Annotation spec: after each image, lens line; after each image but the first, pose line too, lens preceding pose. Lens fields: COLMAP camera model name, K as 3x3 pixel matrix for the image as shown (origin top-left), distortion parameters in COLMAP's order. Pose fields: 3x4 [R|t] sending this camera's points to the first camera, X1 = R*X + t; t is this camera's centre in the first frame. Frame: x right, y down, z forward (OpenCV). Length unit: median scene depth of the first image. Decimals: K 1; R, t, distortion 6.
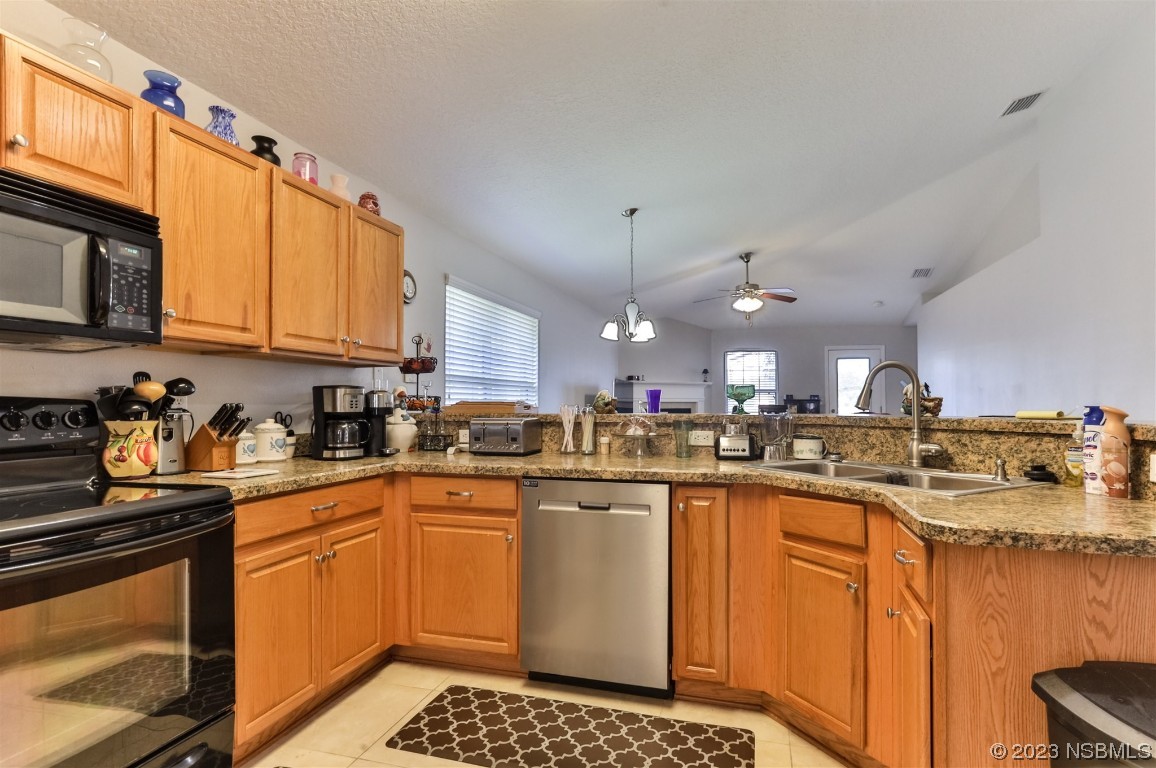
lens RADIAL K [[582.8, 0, 569.8], [0, 582.8, 390.7], [0, 0, 1]] dist [-0.032347, 0.026056]
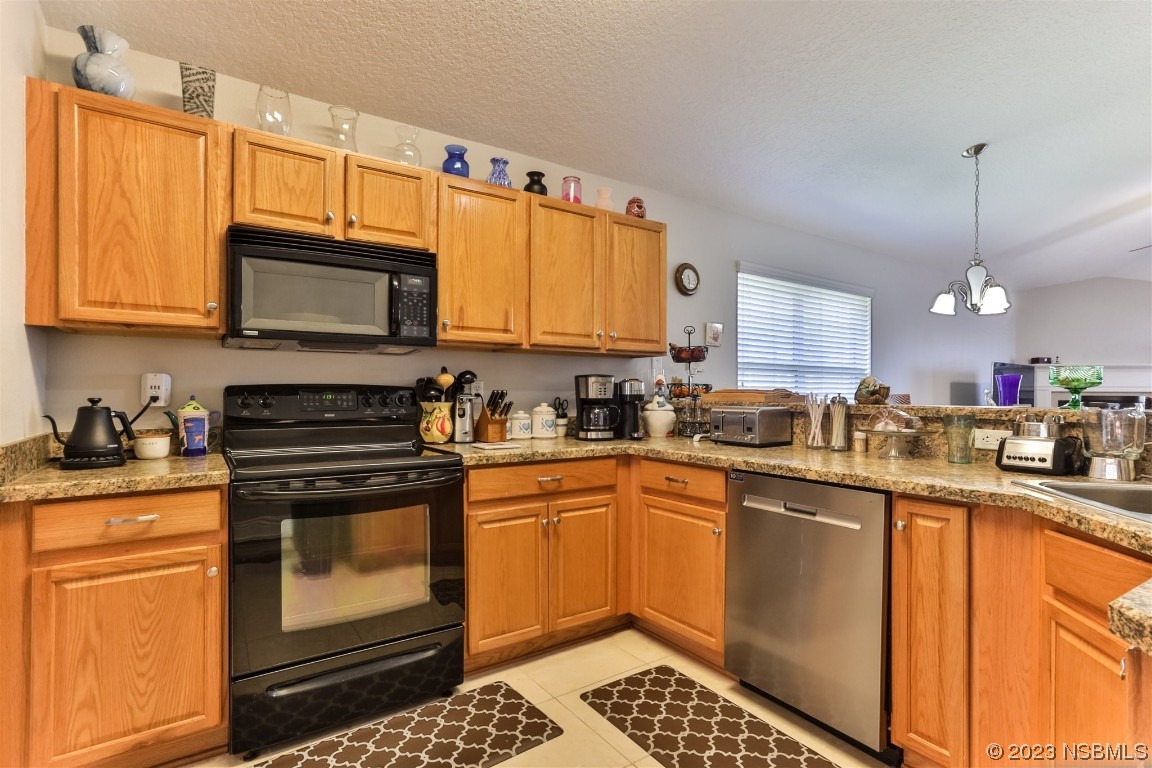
lens RADIAL K [[559.5, 0, 580.6], [0, 559.5, 387.3], [0, 0, 1]] dist [-0.051089, 0.038678]
pose [[0.778253, 0.000102, -0.627951, 0.298967], [0.008509, 0.999906, 0.010708, 0.004121], [0.627894, -0.013676, 0.778179, 0.148882]]
